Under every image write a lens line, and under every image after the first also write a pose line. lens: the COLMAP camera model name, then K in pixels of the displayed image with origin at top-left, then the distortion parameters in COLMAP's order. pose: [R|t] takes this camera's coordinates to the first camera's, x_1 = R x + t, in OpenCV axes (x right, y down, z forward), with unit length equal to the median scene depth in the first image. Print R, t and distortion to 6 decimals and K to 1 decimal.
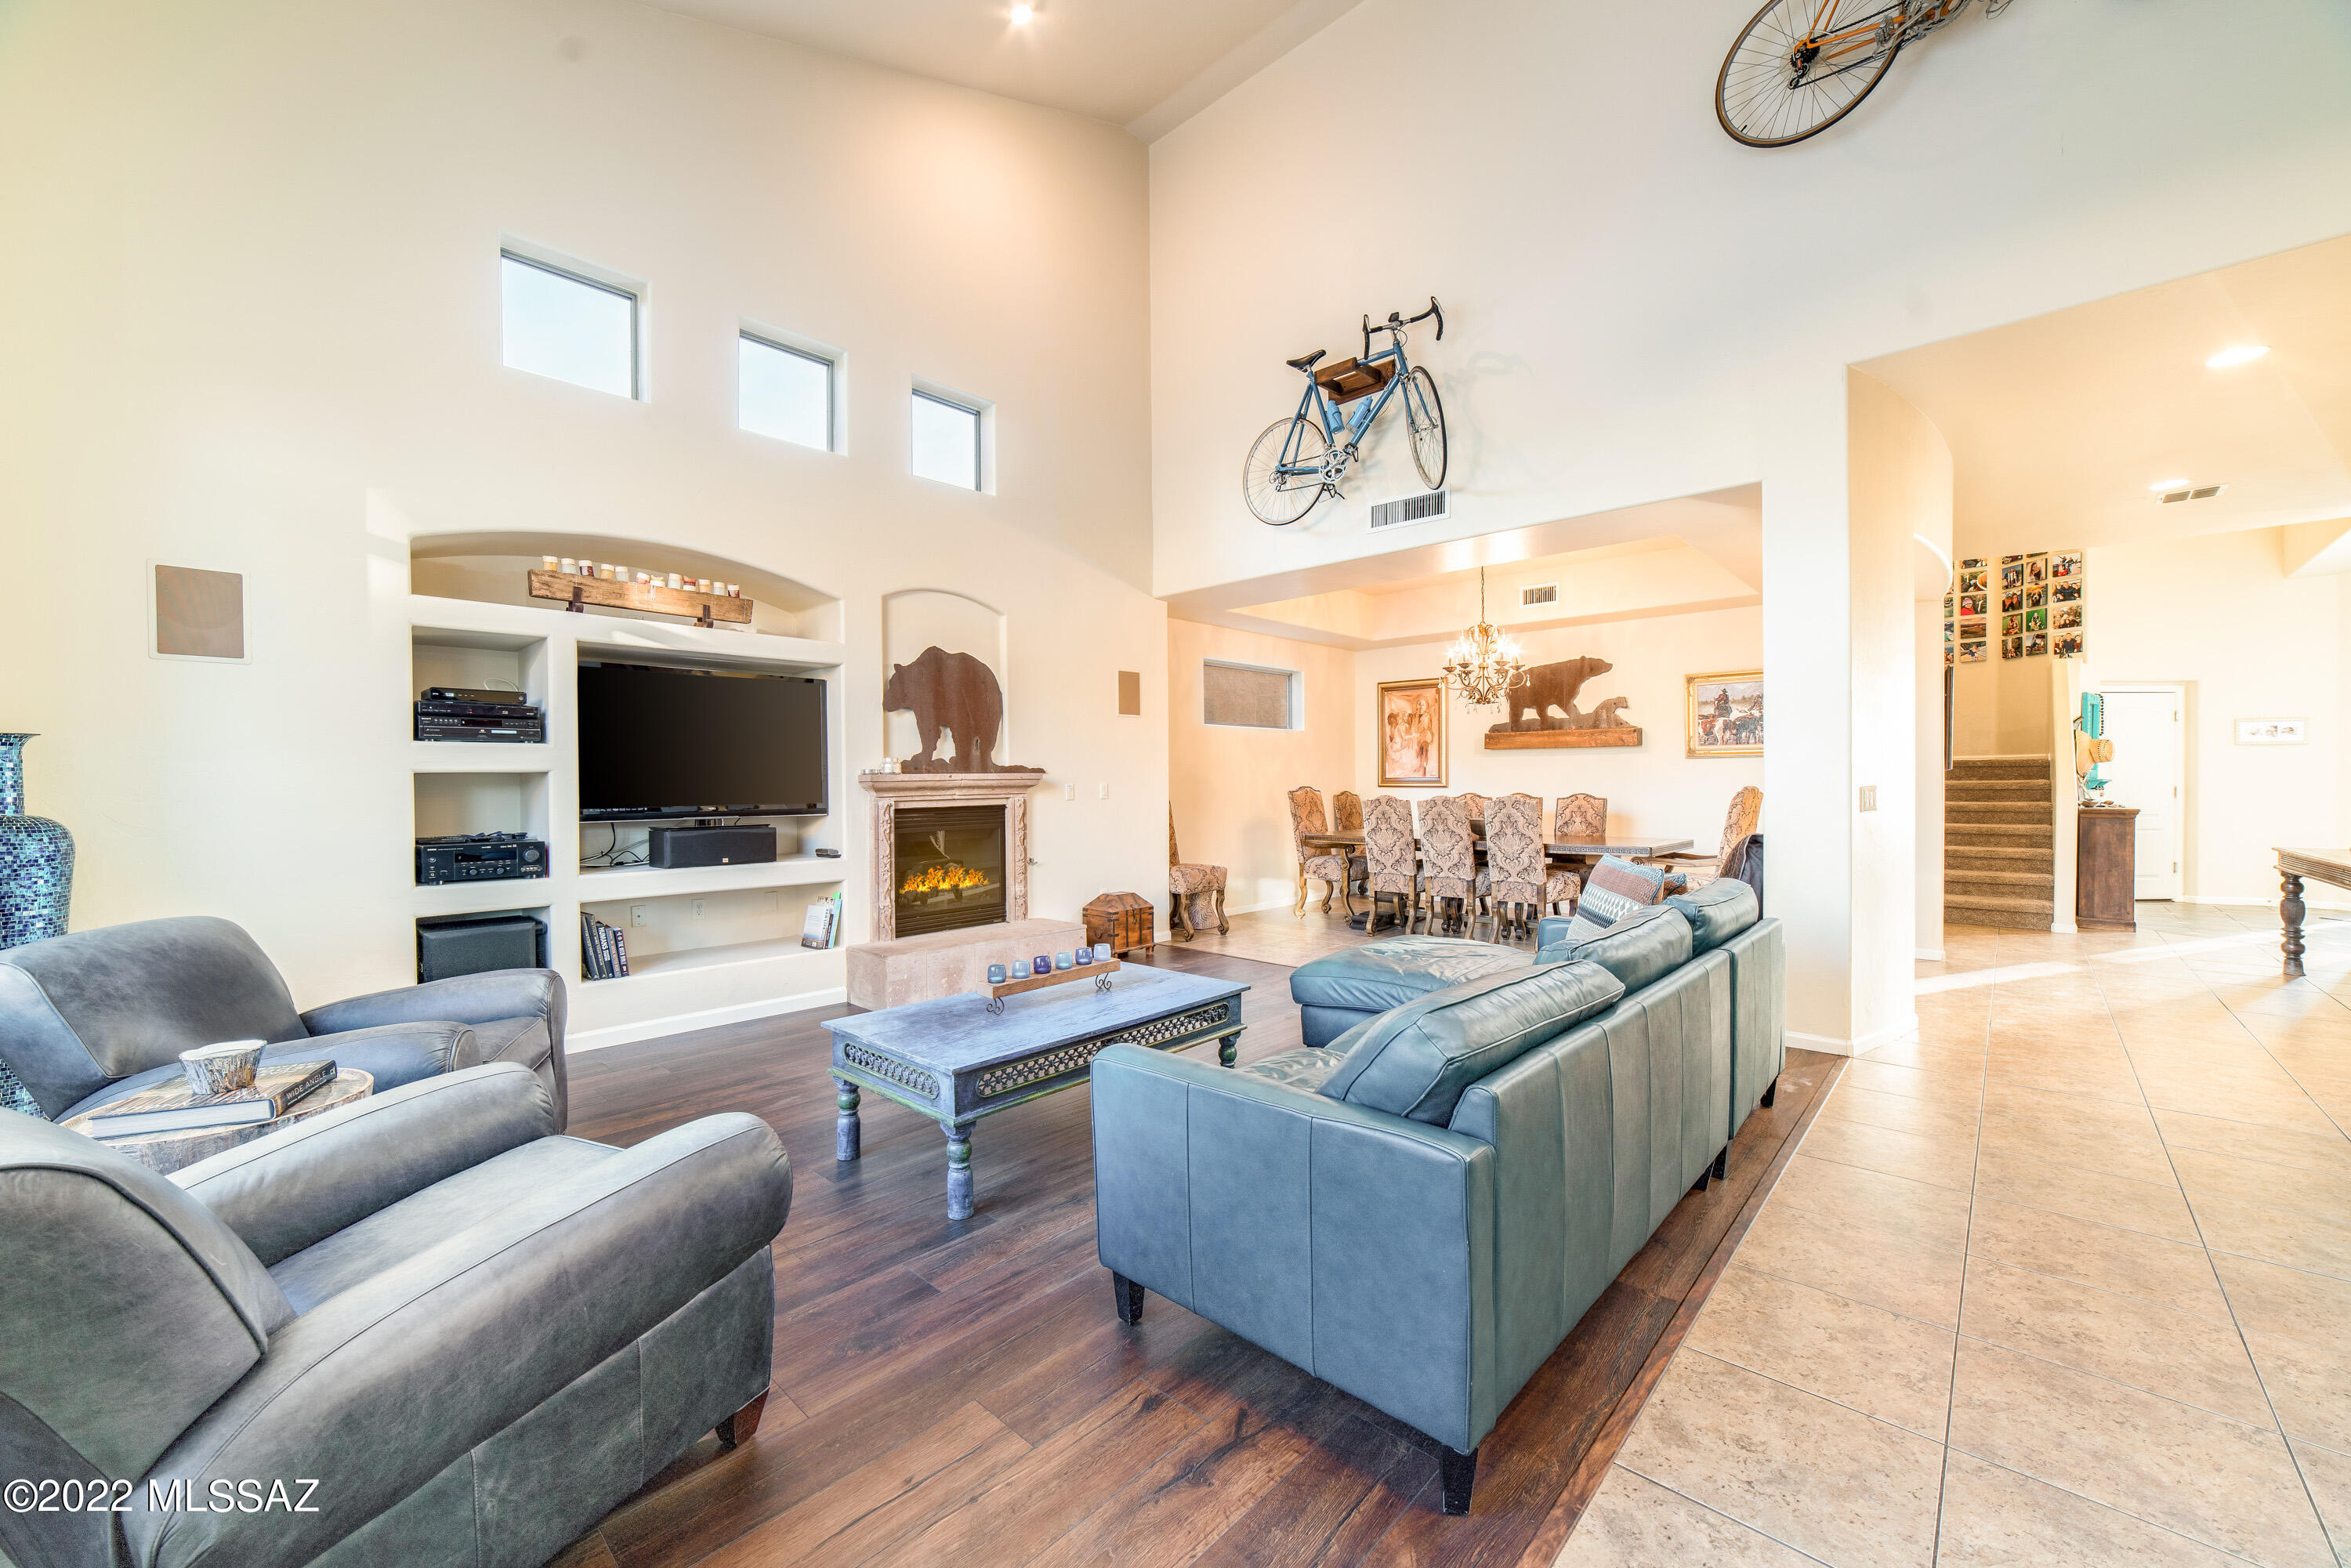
lens RADIAL K [[909.9, 0, 1172.4], [0, 909.9, 783.7], [0, 0, 1]] dist [-0.027059, 0.012364]
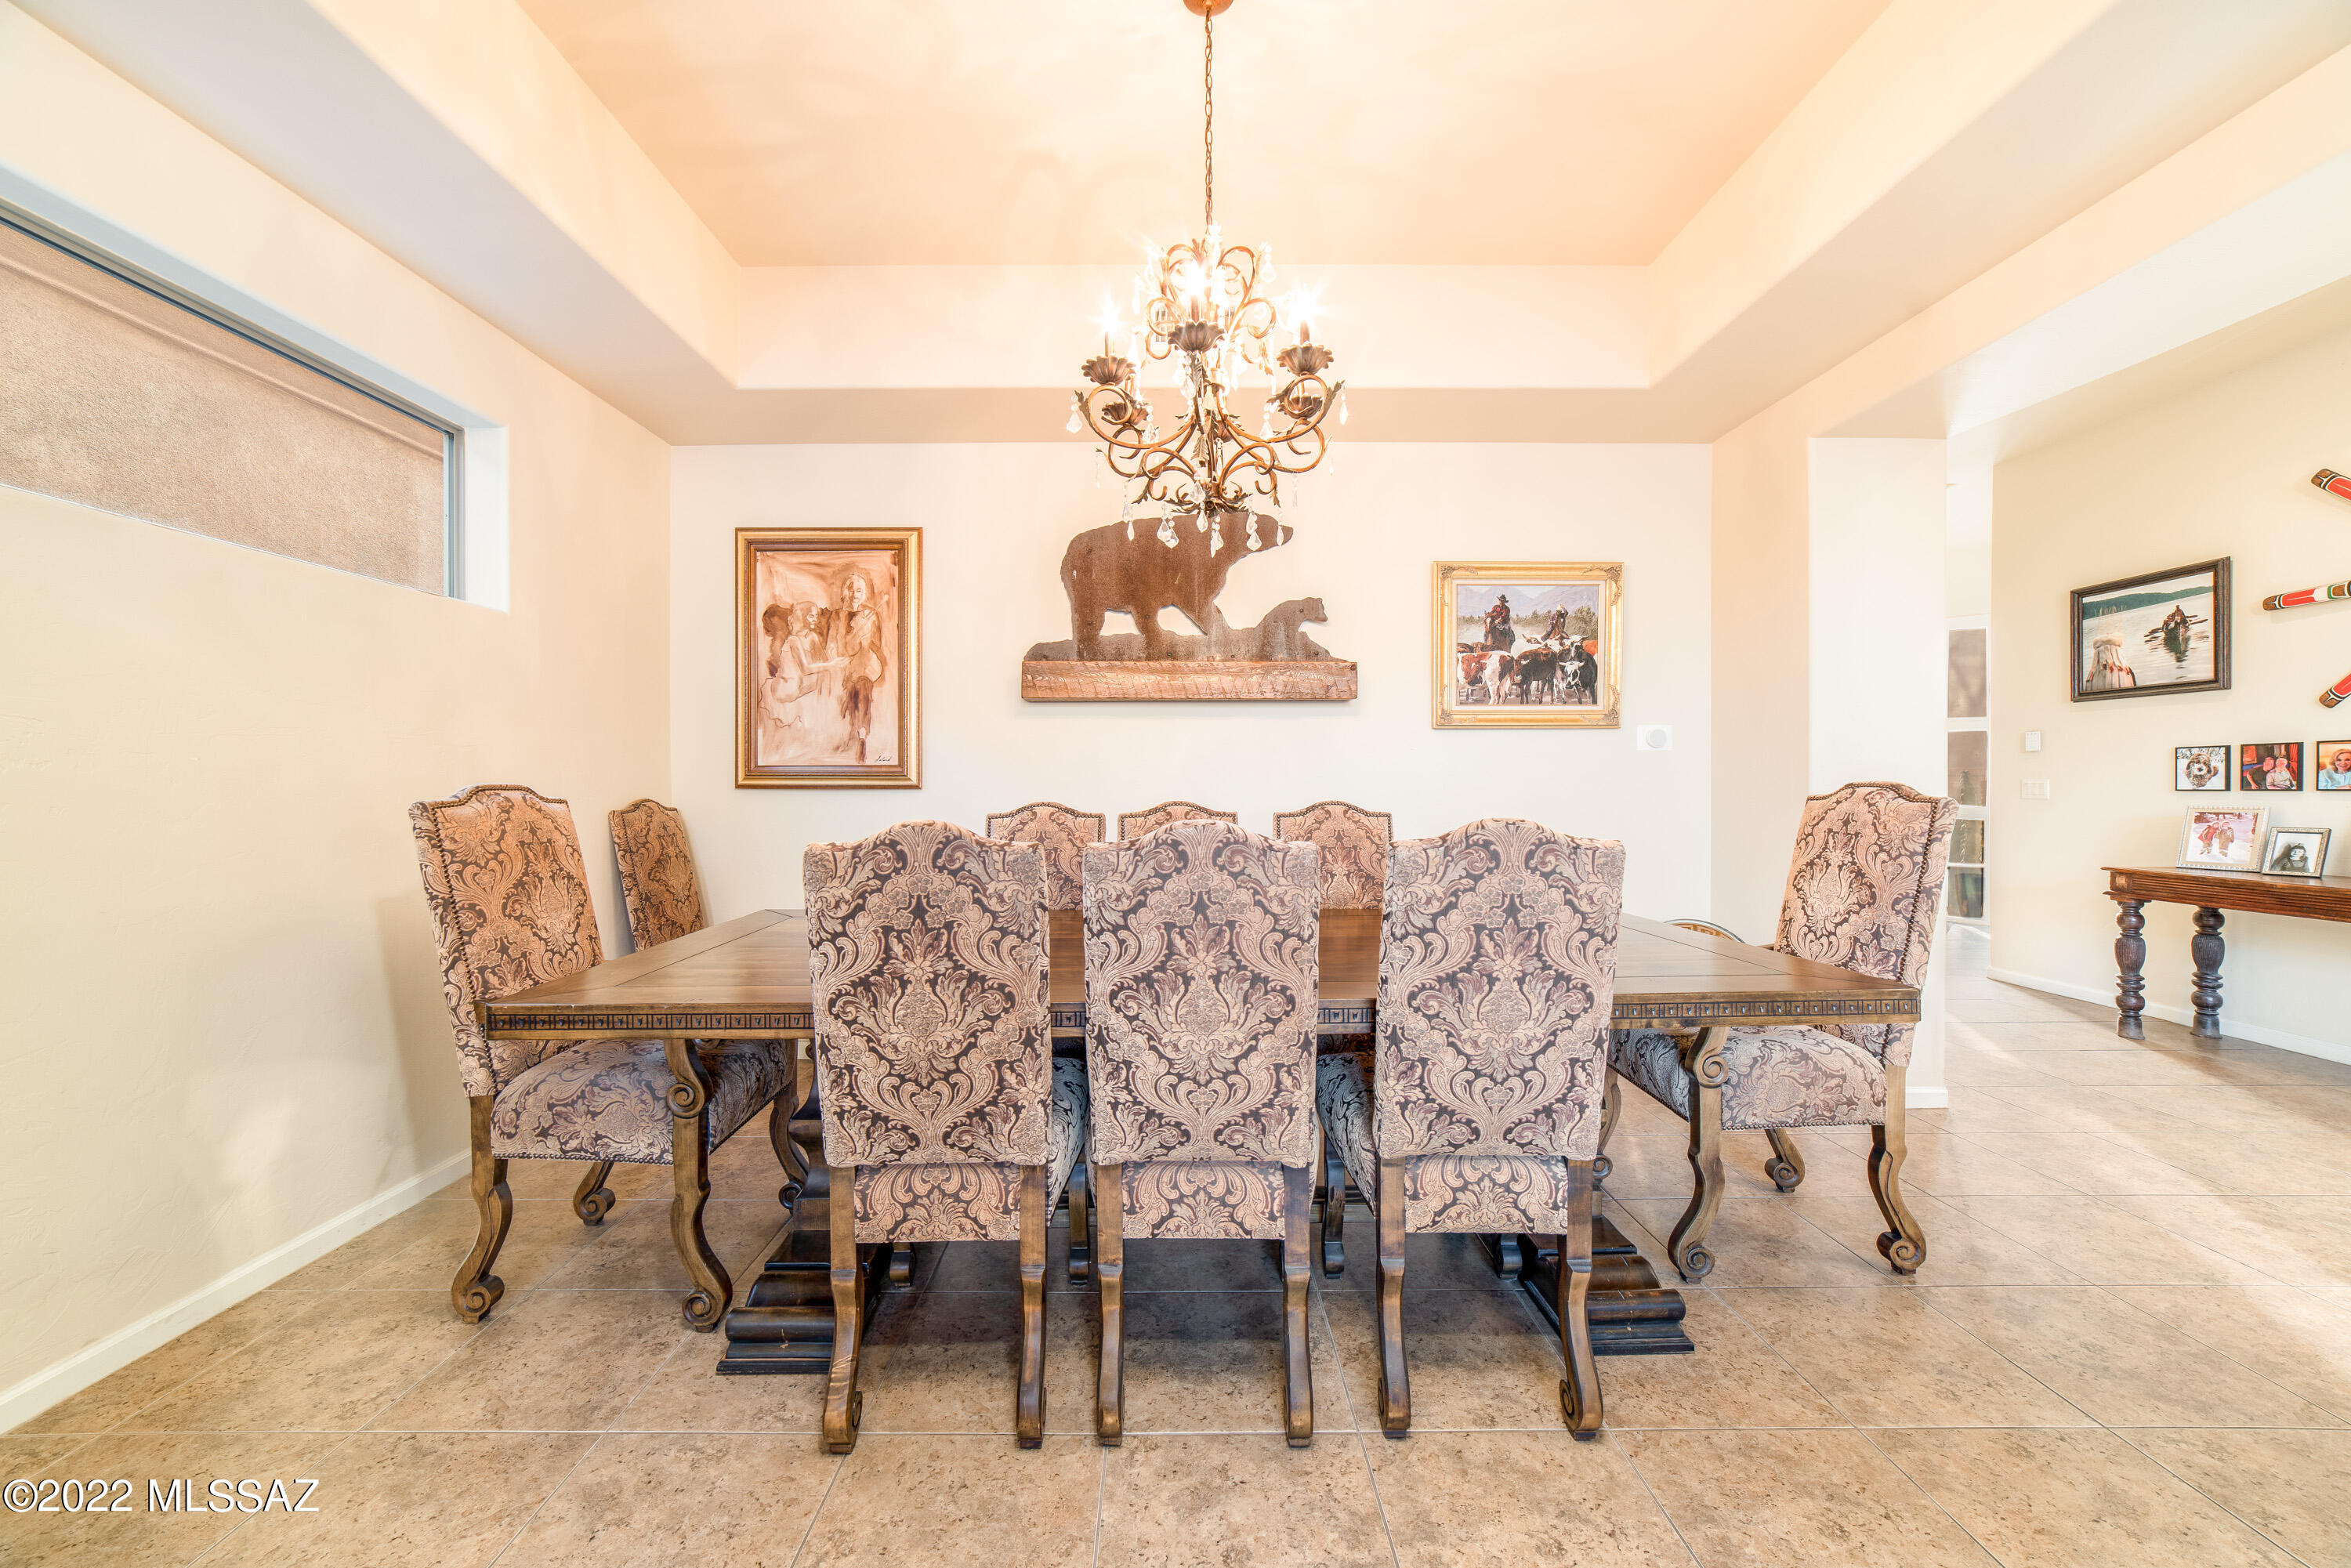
lens RADIAL K [[909.9, 0, 1172.4], [0, 909.9, 783.7], [0, 0, 1]] dist [-0.027059, 0.012364]
pose [[0.726954, 0.000968, 0.686686, 0.112322], [-0.000299, 0.999999, -0.001093, 0.002776], [-0.686687, 0.000589, 0.726953, 0.703293]]
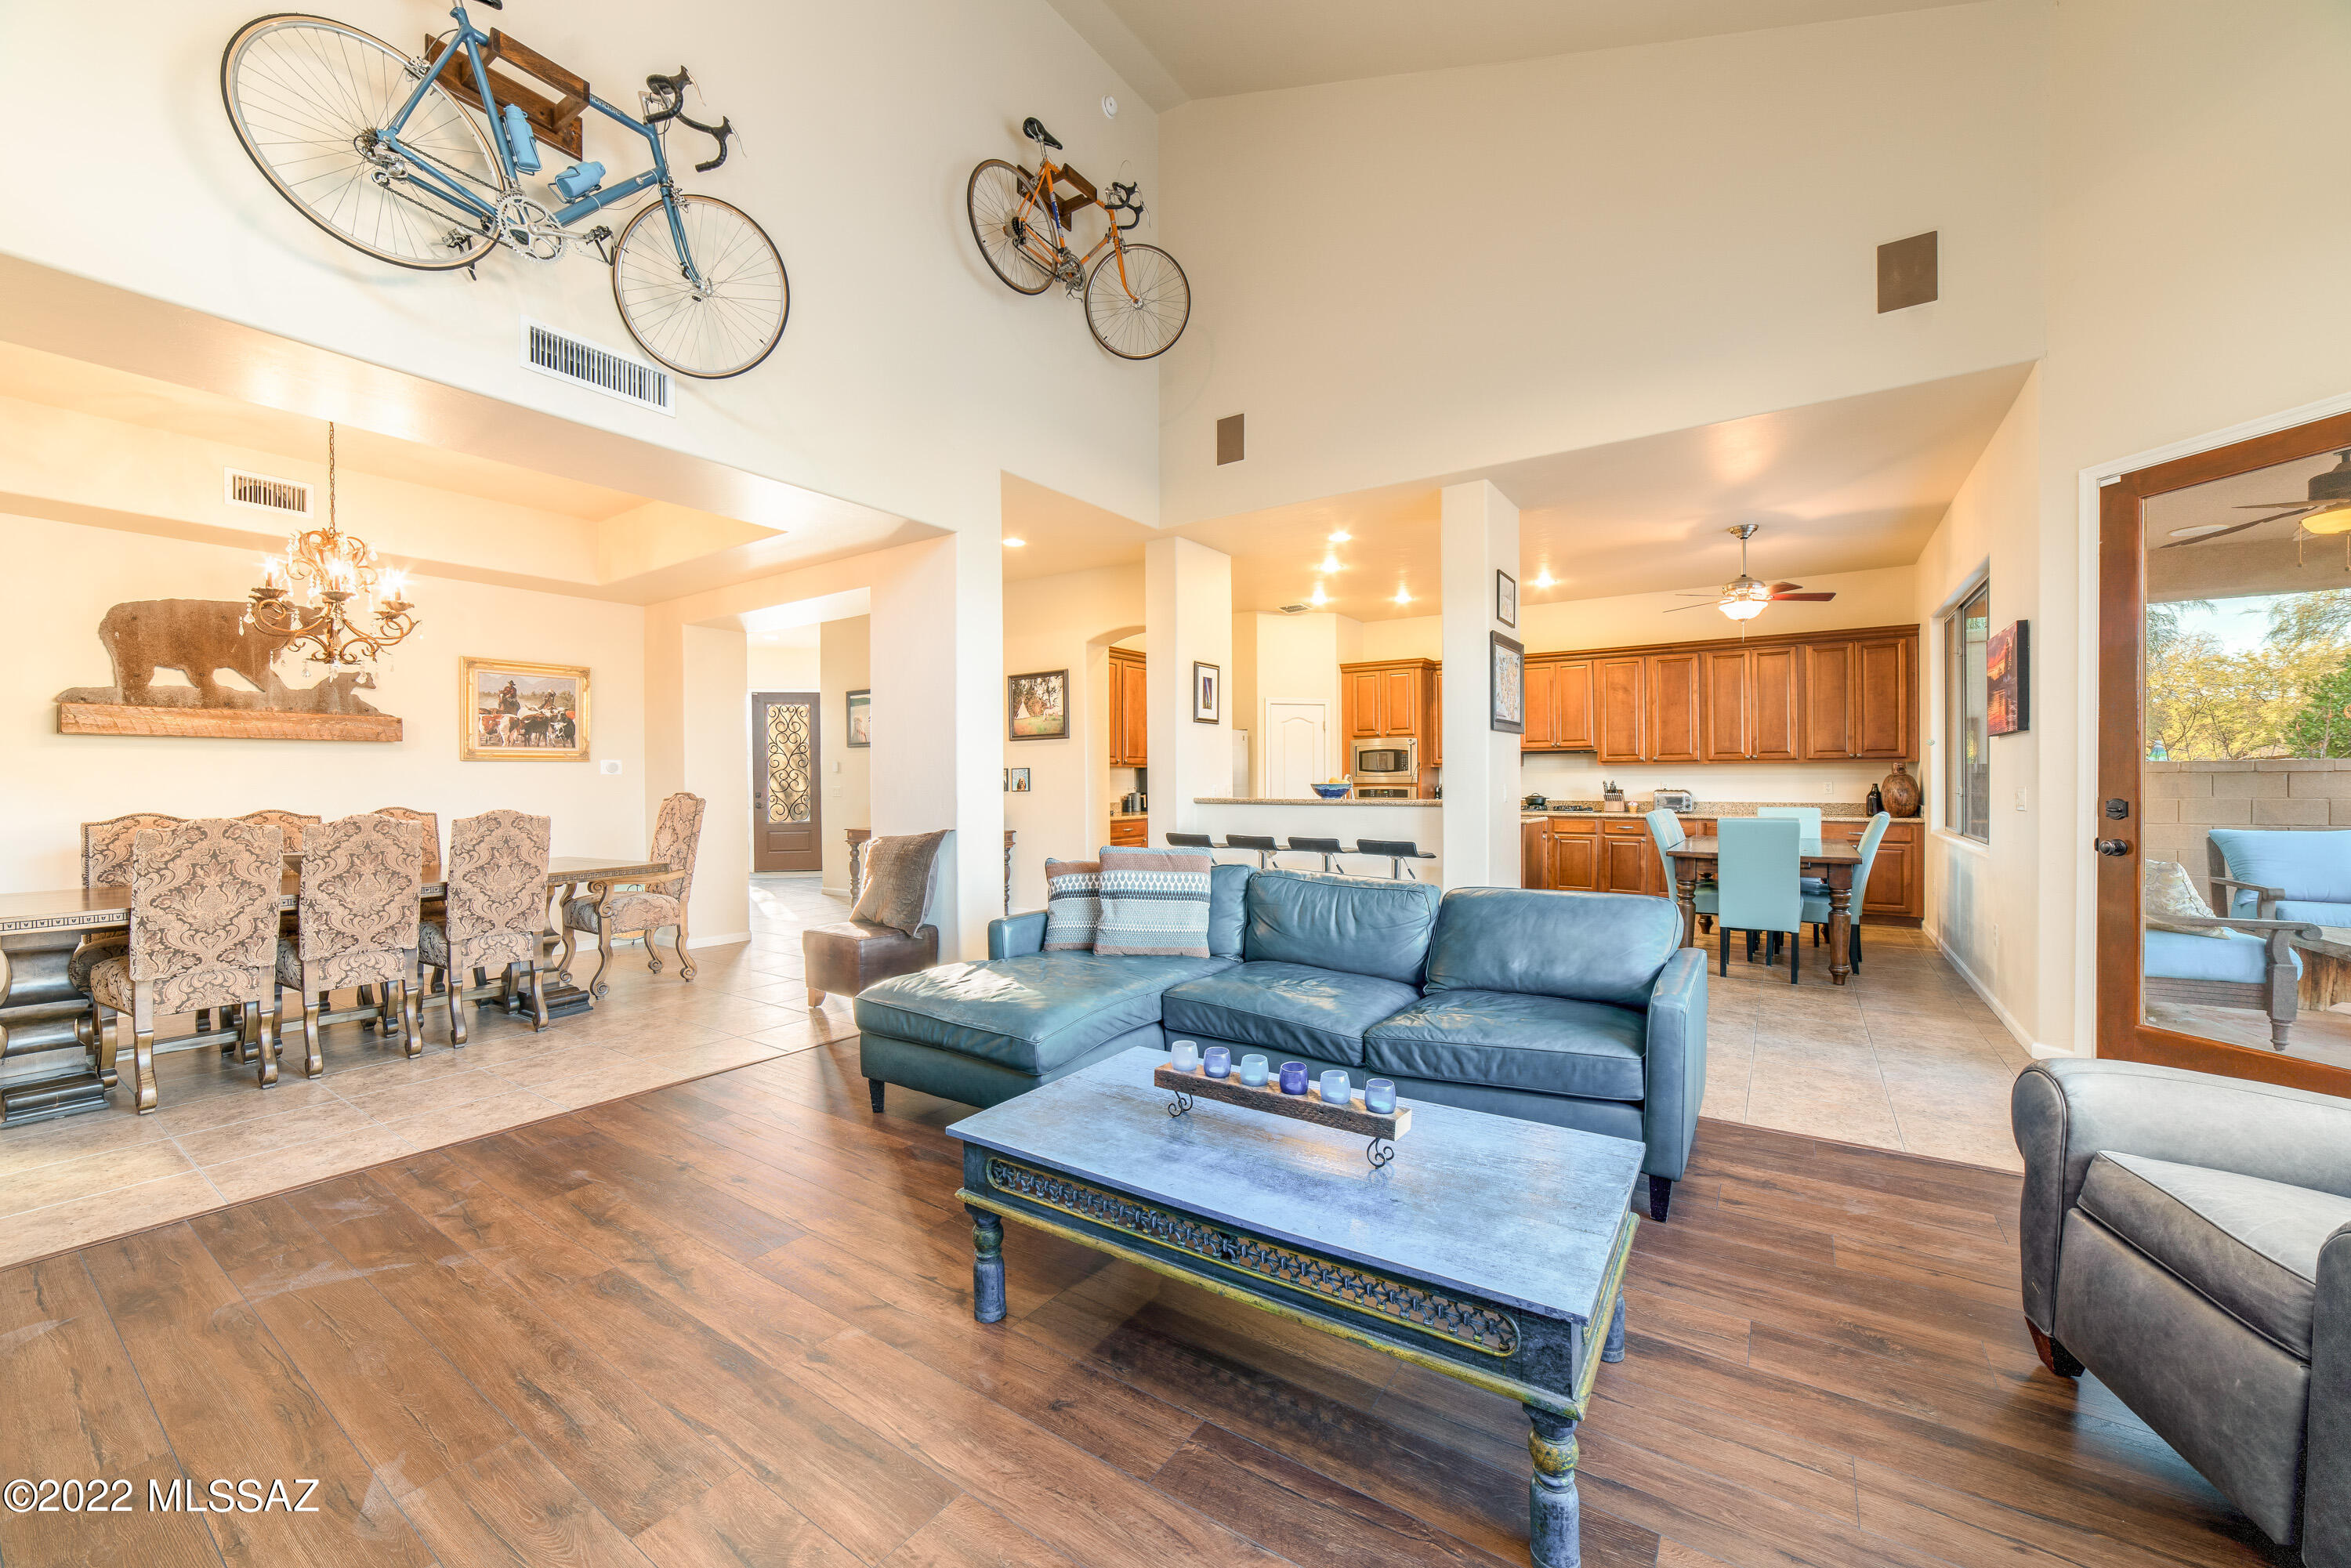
lens RADIAL K [[909.9, 0, 1172.4], [0, 909.9, 783.7], [0, 0, 1]] dist [-0.027059, 0.012364]
pose [[-0.151014, 0.000281, 0.988532, -0.300910], [0.011648, 0.999931, 0.001495, -0.001747], [-0.988463, 0.011740, -0.151007, 0.477860]]
